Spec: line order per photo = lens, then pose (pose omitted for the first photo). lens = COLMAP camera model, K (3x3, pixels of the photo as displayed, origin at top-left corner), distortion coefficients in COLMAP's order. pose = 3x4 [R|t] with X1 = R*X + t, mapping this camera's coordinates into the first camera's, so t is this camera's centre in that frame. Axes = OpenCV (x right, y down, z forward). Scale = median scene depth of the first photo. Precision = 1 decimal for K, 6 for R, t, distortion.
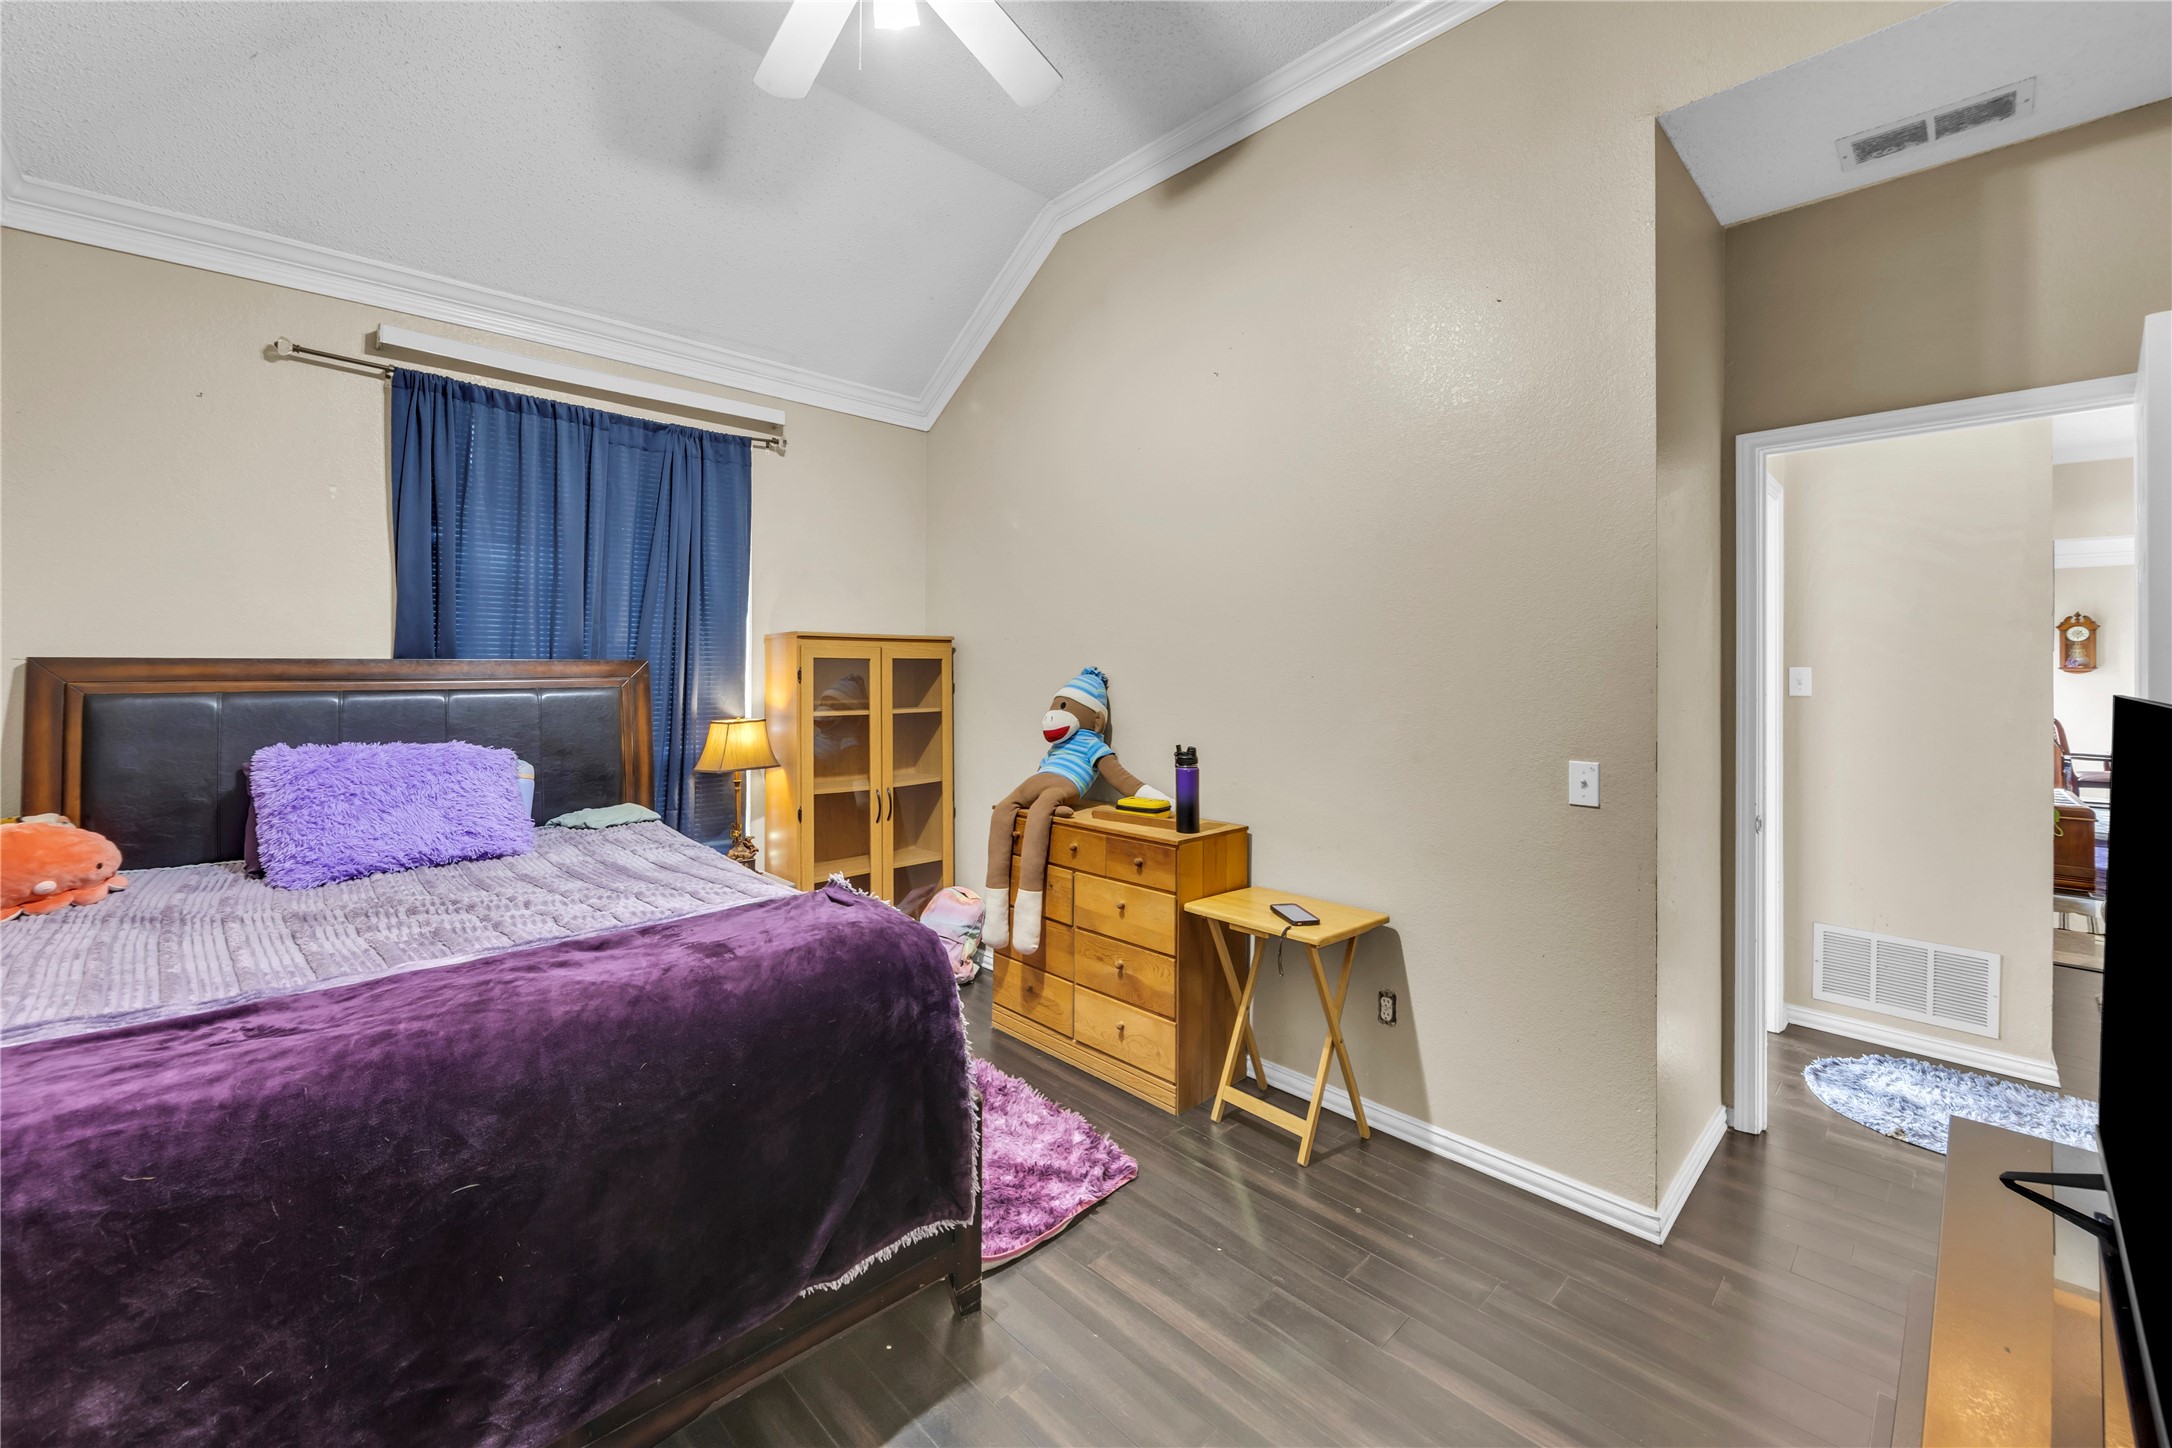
lens RADIAL K [[857.8, 0, 1091.0], [0, 857.8, 674.9], [0, 0, 1]] dist [-0.002669, -0.000755]
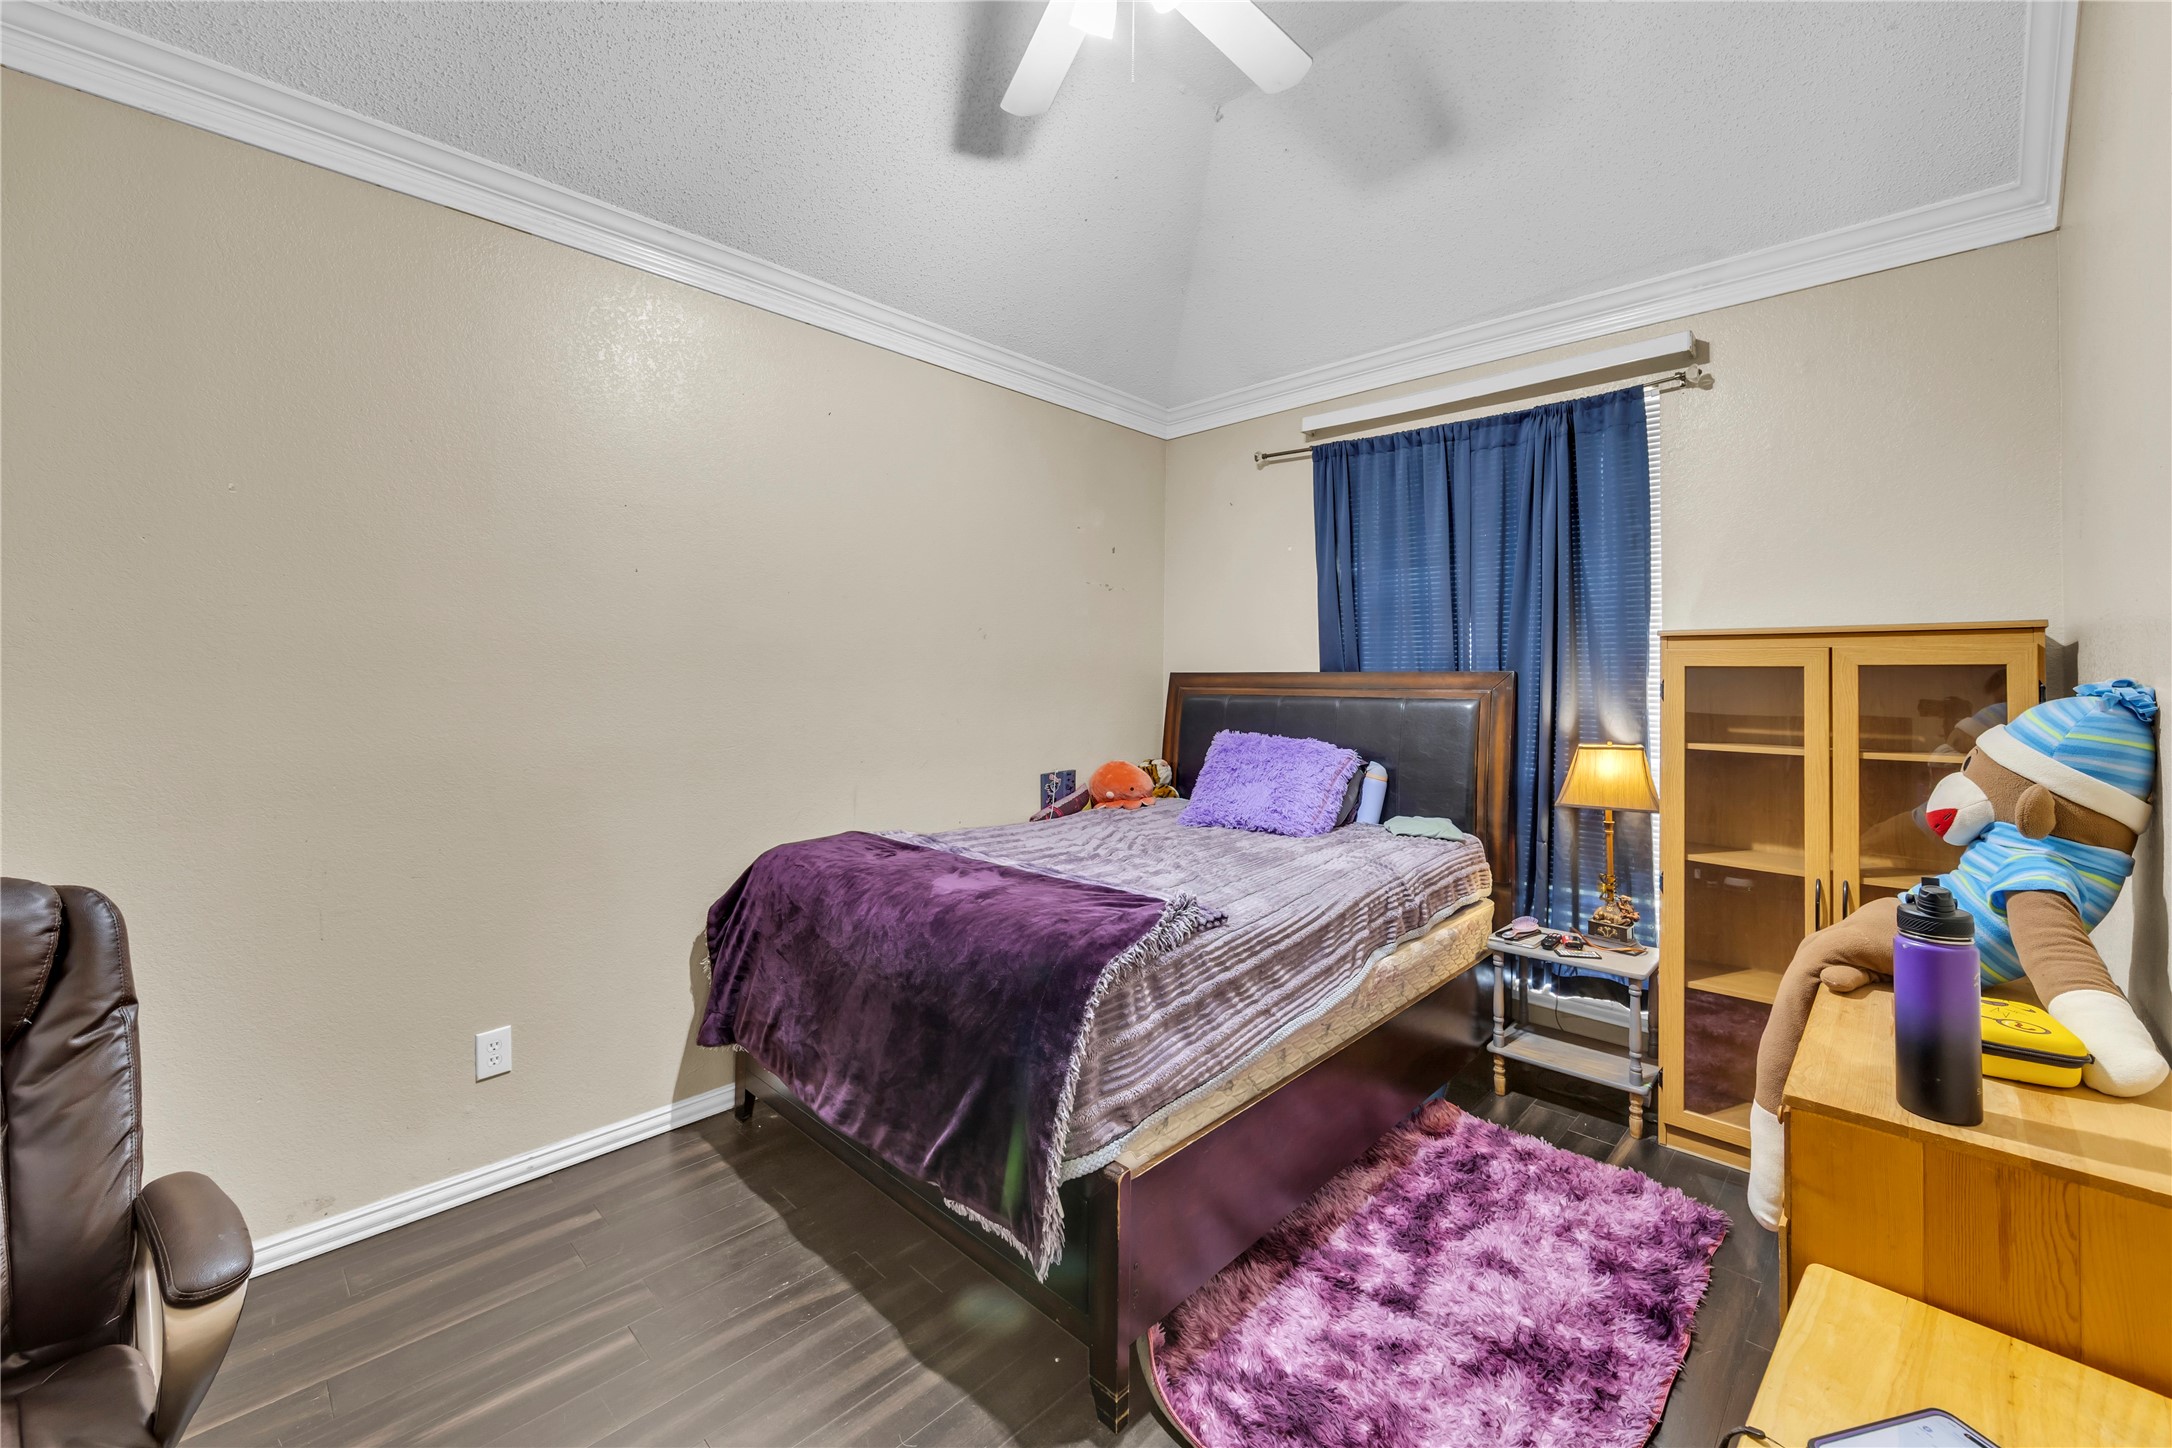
lens RADIAL K [[857.8, 0, 1045.5], [0, 857.8, 656.9], [0, 0, 1]] dist [-0.002669, -0.000755]
pose [[0.030812, -0.023461, -0.999250, 0.394611], [-0.013156, 0.999628, -0.023875, -0.004225], [0.999439, 0.013882, 0.030492, 0.478803]]
